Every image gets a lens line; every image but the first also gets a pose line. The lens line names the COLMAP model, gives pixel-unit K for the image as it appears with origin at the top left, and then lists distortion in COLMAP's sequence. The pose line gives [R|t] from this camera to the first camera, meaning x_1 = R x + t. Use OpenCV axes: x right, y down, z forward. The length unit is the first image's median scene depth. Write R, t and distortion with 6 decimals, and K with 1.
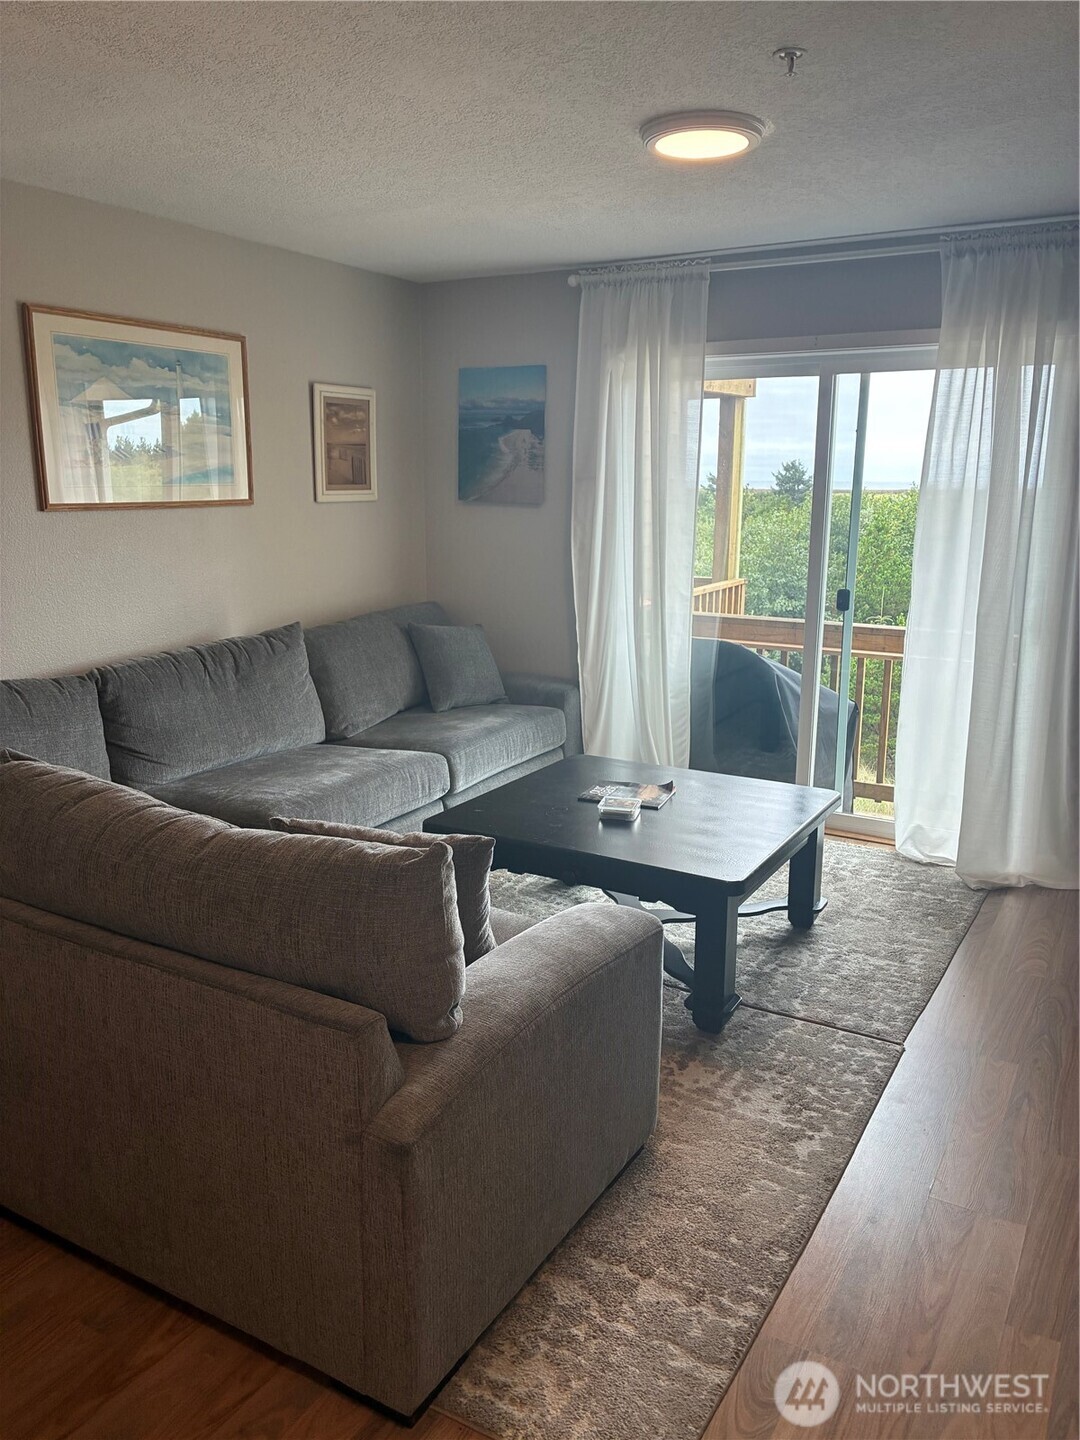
lens RADIAL K [[1096.2, 0, 539.6], [0, 1096.2, 711.8], [0, 0, 1]] dist [-0.000596, -0.017898]
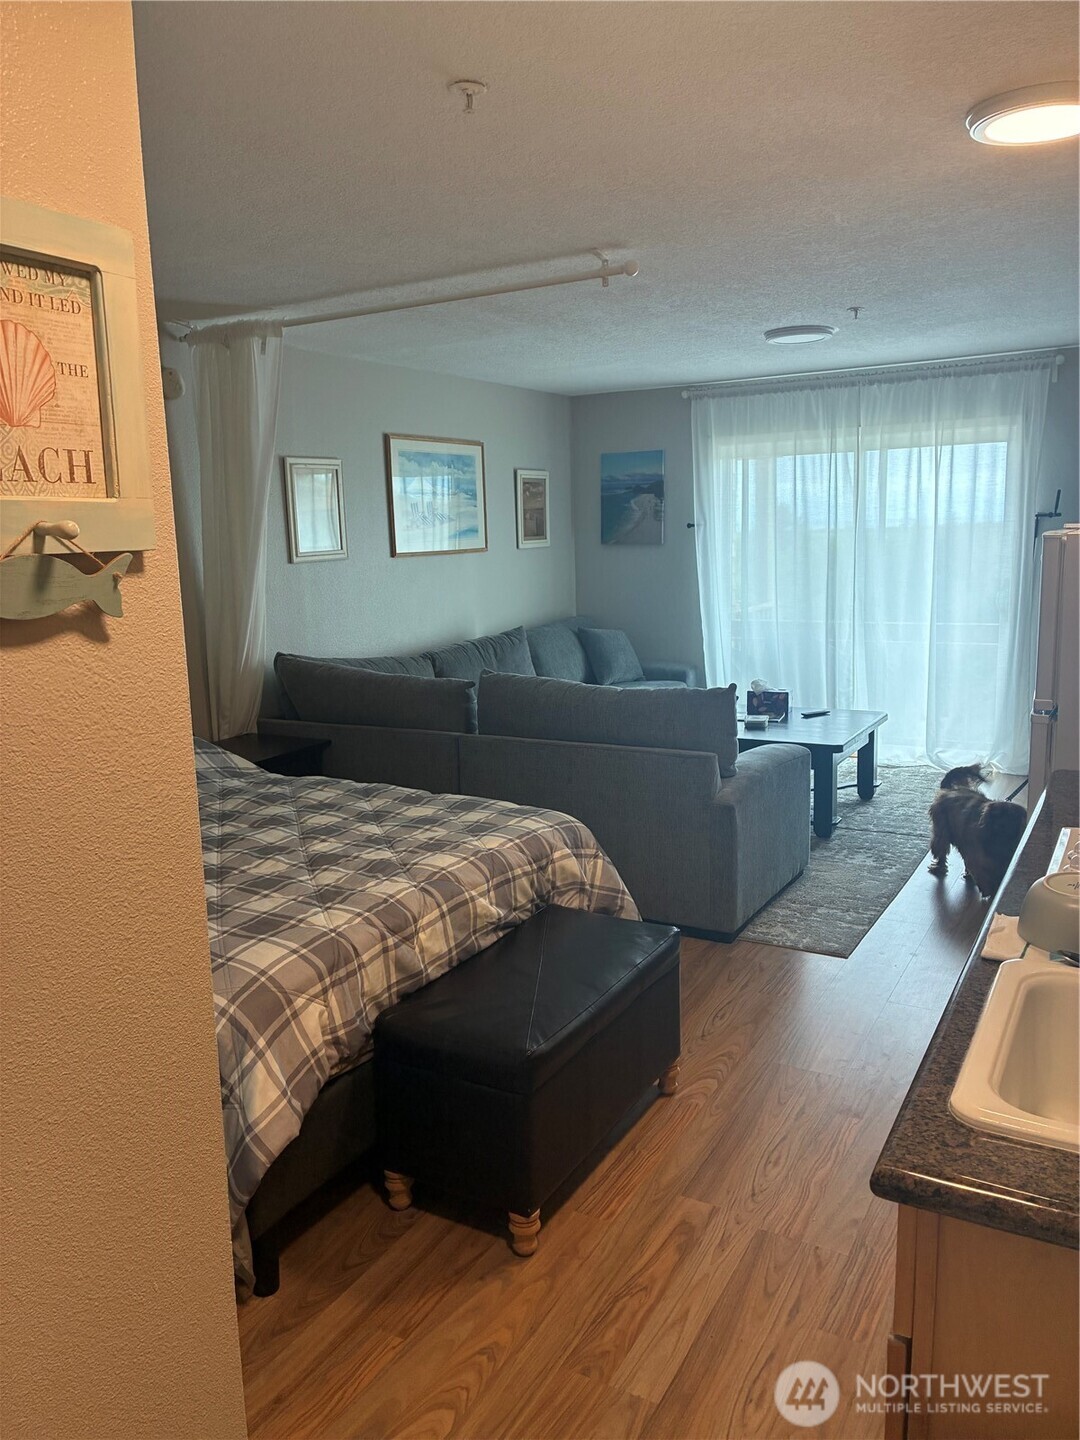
lens RADIAL K [[1096.2, 0, 540.4], [0, 1096.2, 727.2], [0, 0, 1]] dist [-0.000596, -0.017898]
pose [[0.999040, -0.043686, 0.003325, -0.200519], [0.043775, 0.998444, -0.034547, 0.109981], [-0.001810, 0.034659, 0.999398, -0.507945]]
